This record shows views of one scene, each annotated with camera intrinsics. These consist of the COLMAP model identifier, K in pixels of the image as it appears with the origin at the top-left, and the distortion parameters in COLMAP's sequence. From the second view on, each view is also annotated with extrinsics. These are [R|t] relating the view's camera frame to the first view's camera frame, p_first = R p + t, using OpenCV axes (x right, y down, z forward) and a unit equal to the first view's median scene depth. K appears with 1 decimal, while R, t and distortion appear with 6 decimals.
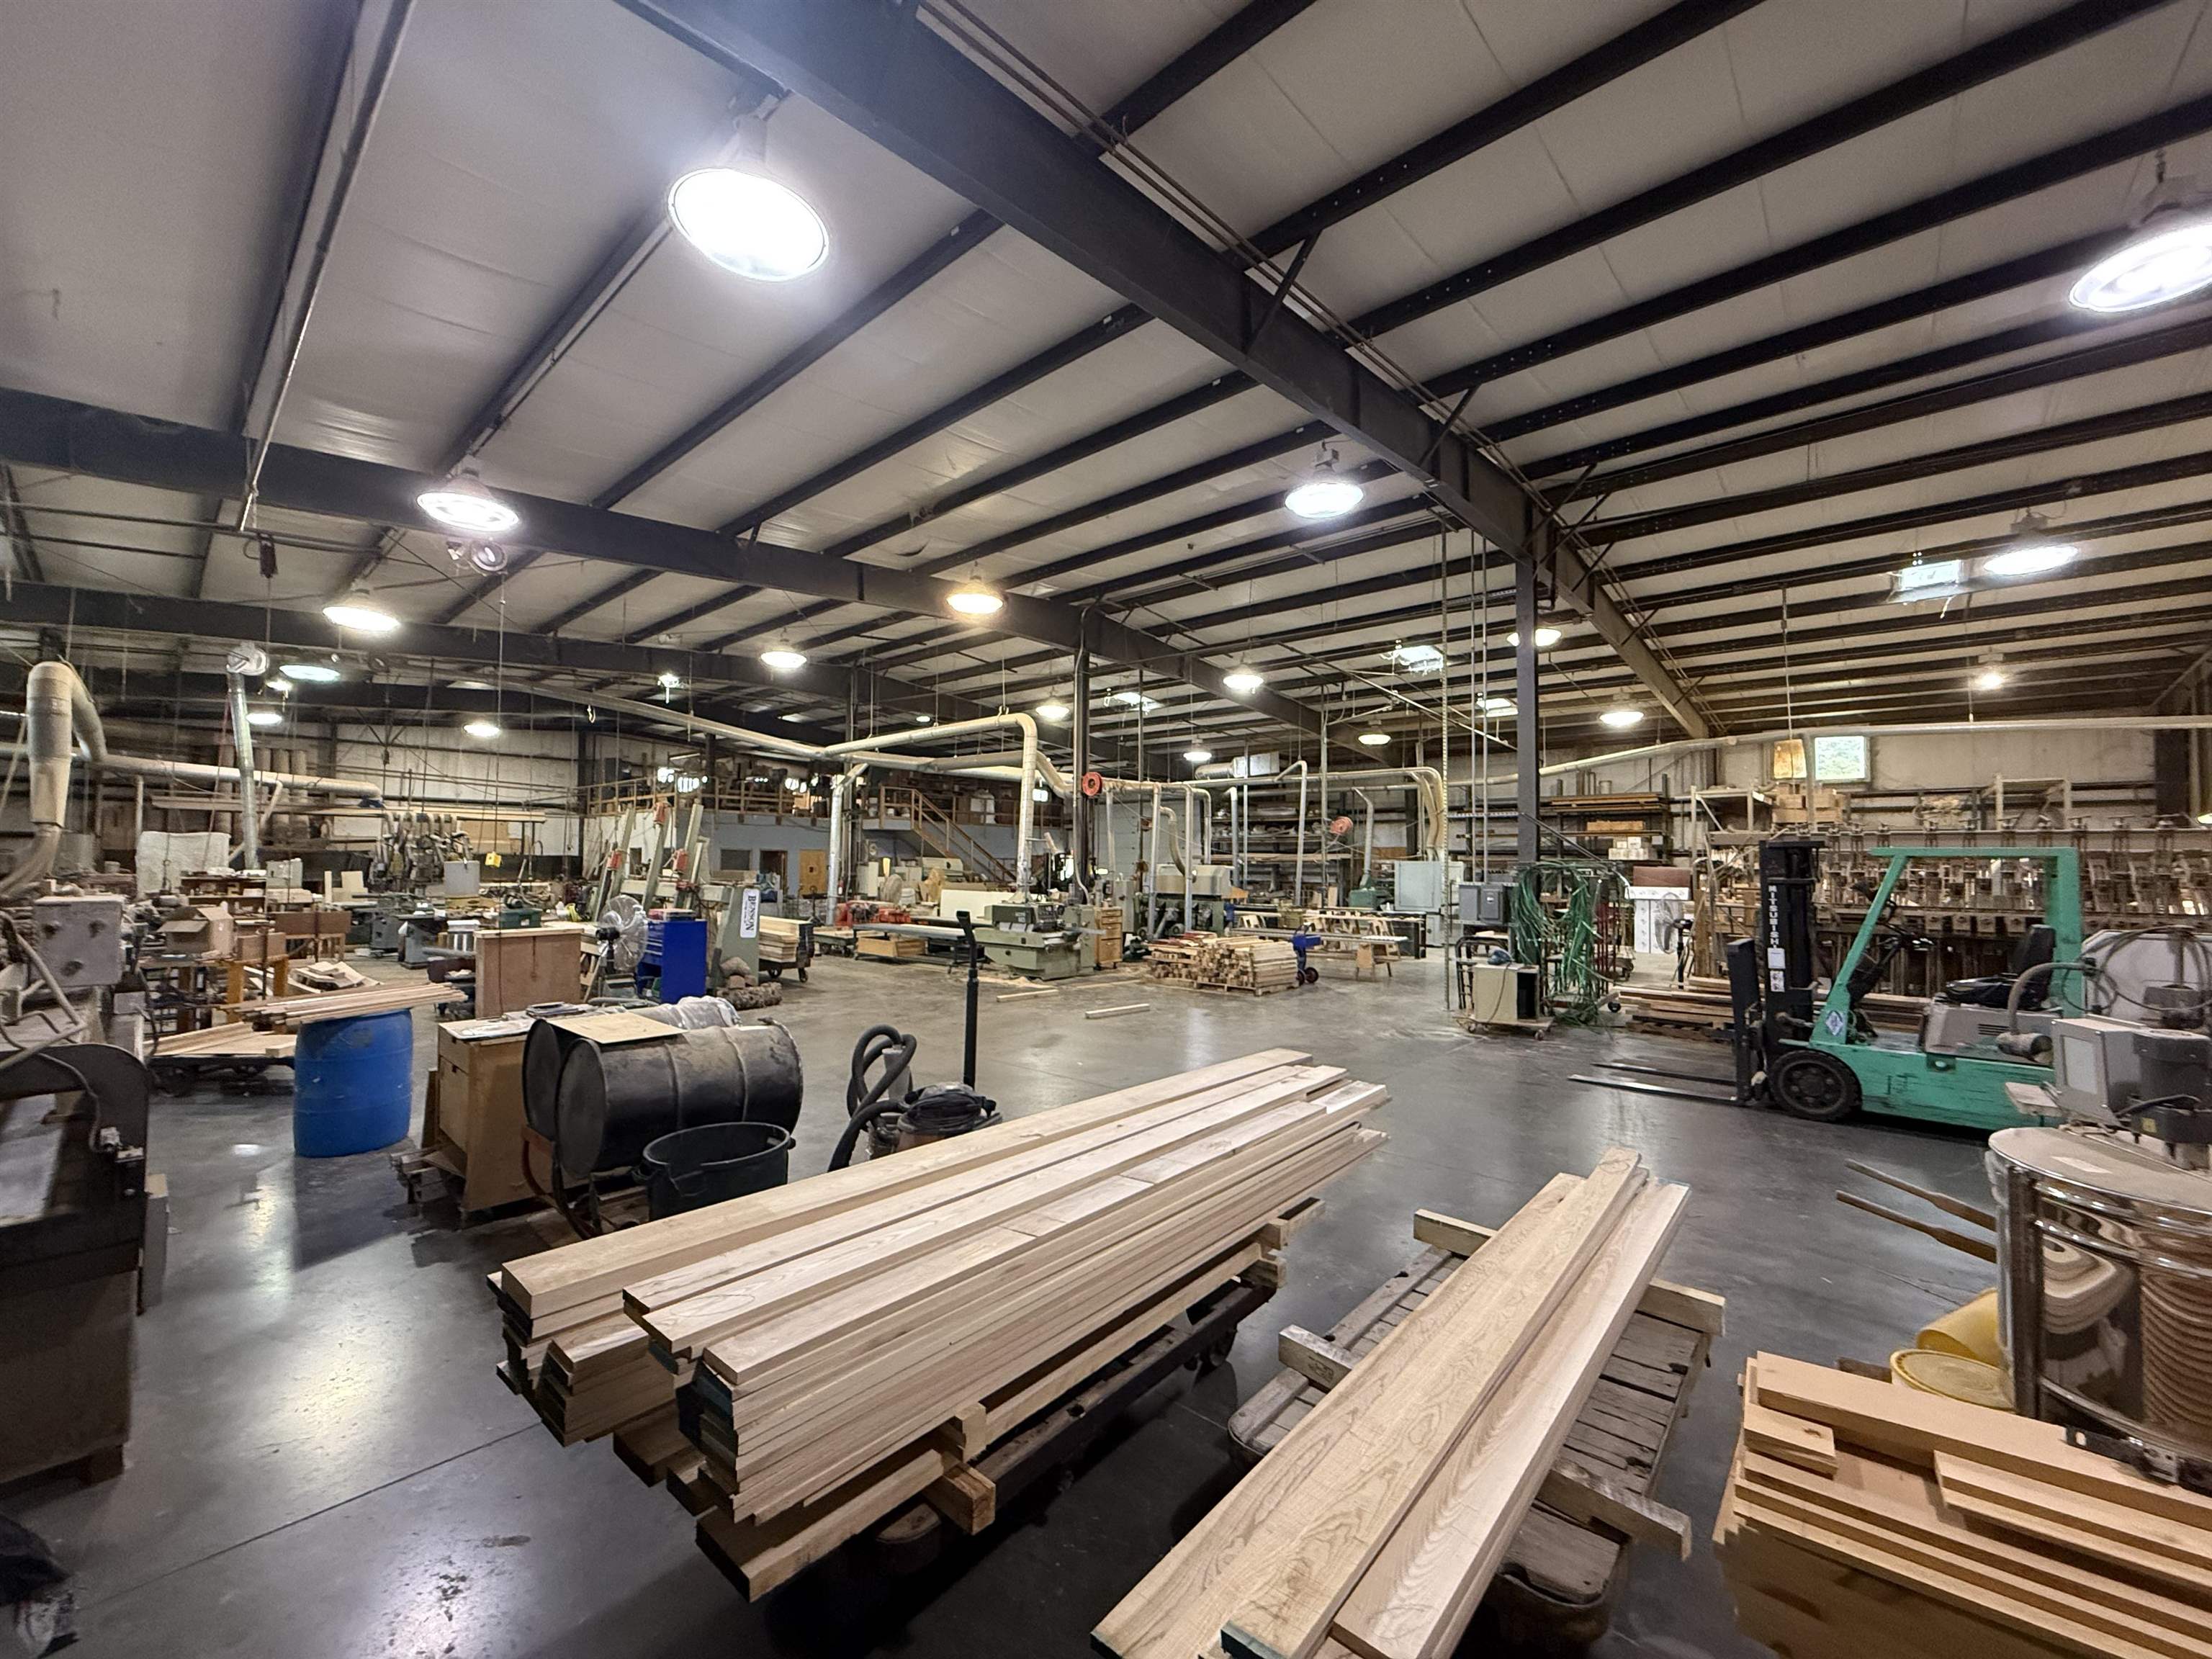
lens RADIAL K [[882.2, 0, 1101.8], [0, 882.2, 825.4], [0, 0, 1]] dist [0.000622, 0.000113]
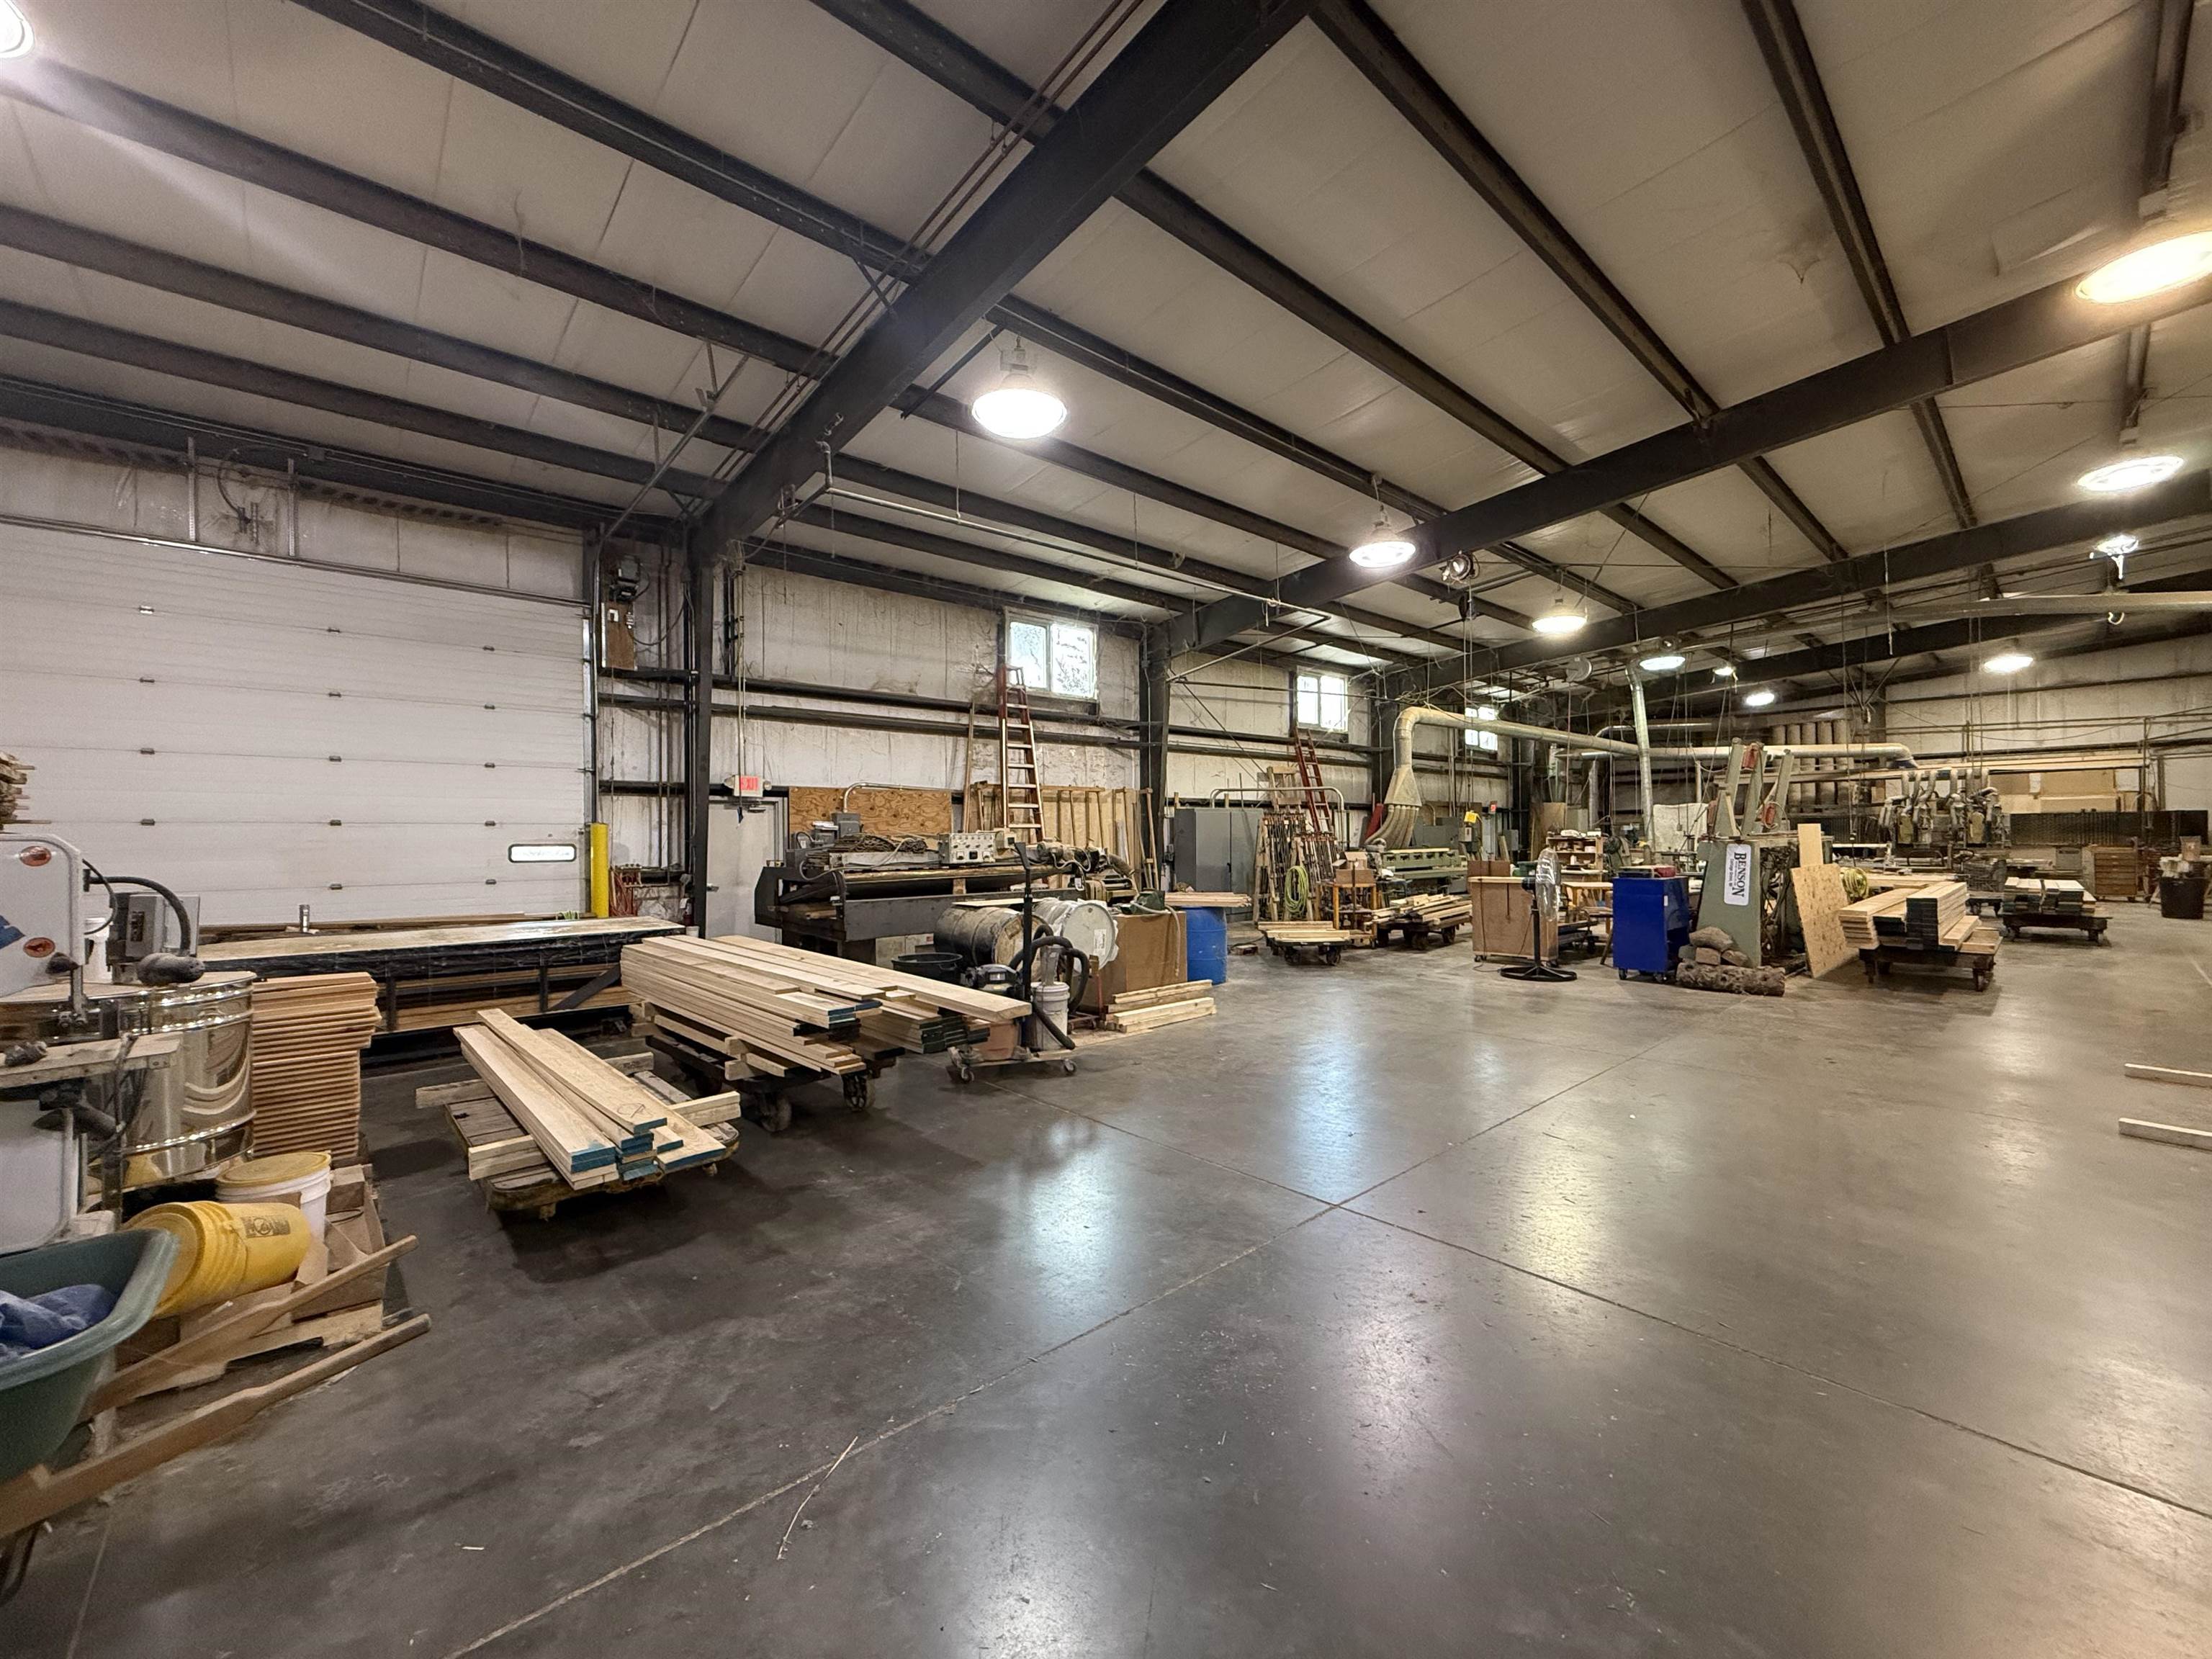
lens RADIAL K [[882.2, 0, 1102.0], [0, 882.2, 839.9], [0, 0, 1]] dist [0.000622, 0.000113]
pose [[-0.112534, -0.007389, -0.993620, 0.218978], [0.055175, 0.998383, -0.013673, 0.022044], [0.992115, -0.056361, -0.111944, 0.243454]]
